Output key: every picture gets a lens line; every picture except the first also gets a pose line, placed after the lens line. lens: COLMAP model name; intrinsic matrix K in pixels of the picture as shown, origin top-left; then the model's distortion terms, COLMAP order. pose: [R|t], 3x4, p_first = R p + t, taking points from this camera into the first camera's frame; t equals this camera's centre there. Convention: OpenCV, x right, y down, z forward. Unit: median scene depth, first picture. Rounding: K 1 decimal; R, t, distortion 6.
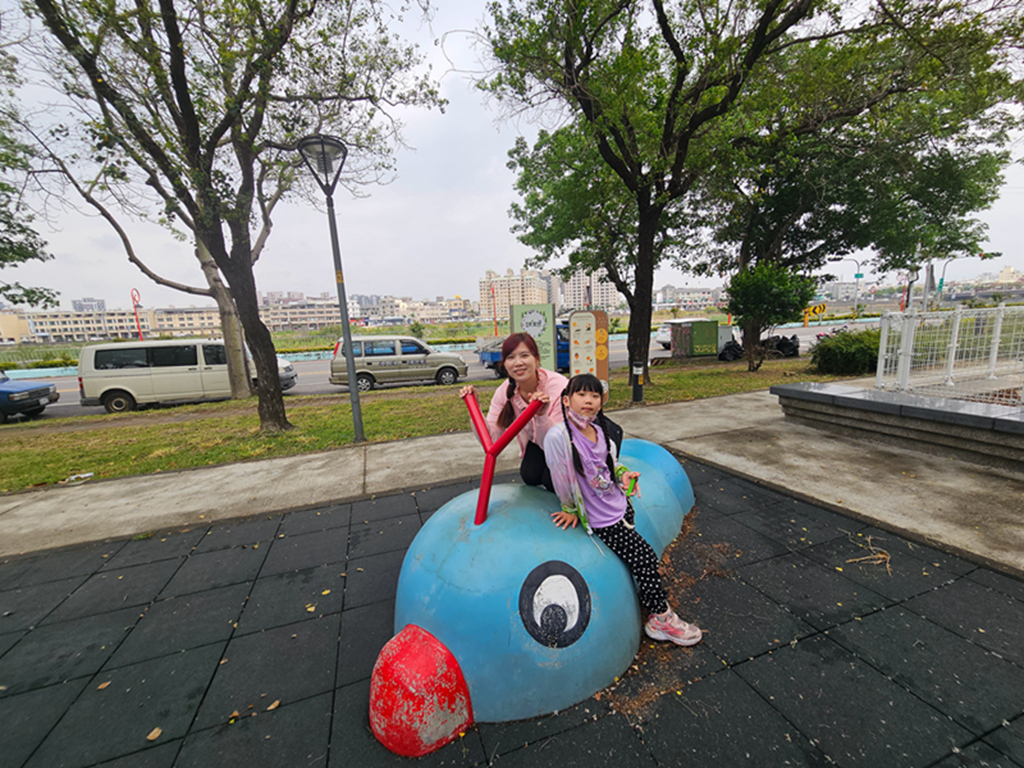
lens RADIAL K [[424.3, 0, 512.0], [0, 424.3, 384.0], [0, 0, 1]] dist [-0.000115, 0.000074]
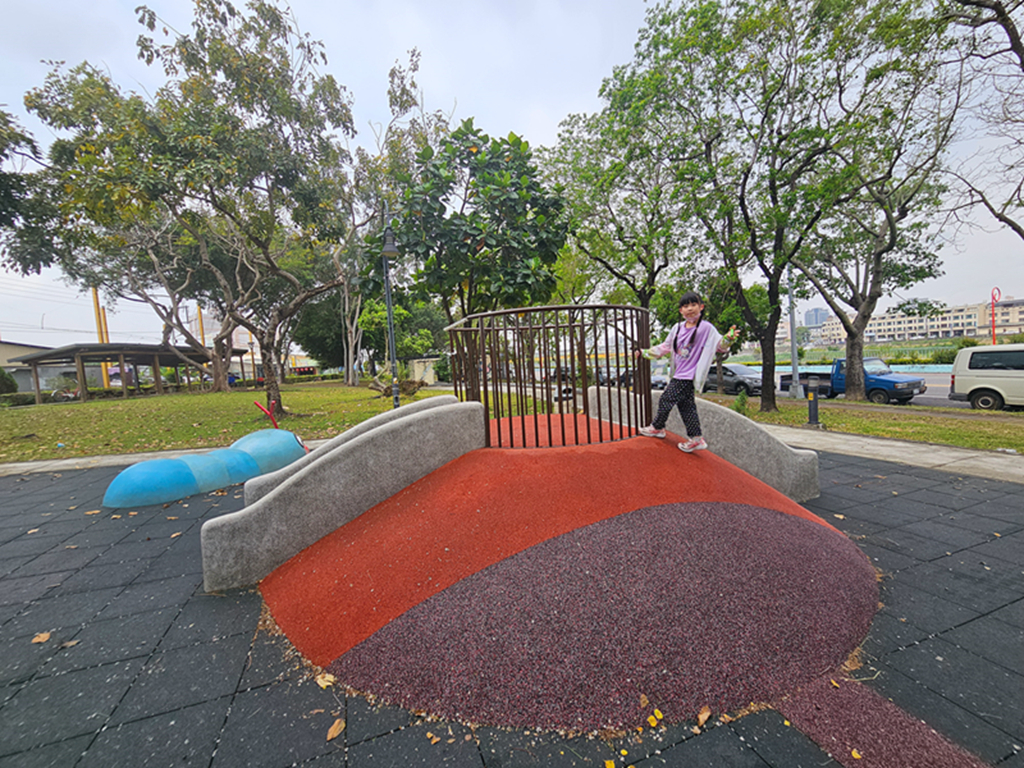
lens RADIAL K [[424.3, 0, 512.0], [0, 424.3, 384.0], [0, 0, 1]] dist [-0.000115, 0.000074]
pose [[0.041987, 0.095920, -0.994503, 0.087472], [-0.093331, 0.991405, 0.091681, 0.014323], [0.994749, 0.088969, 0.050579, -0.247054]]
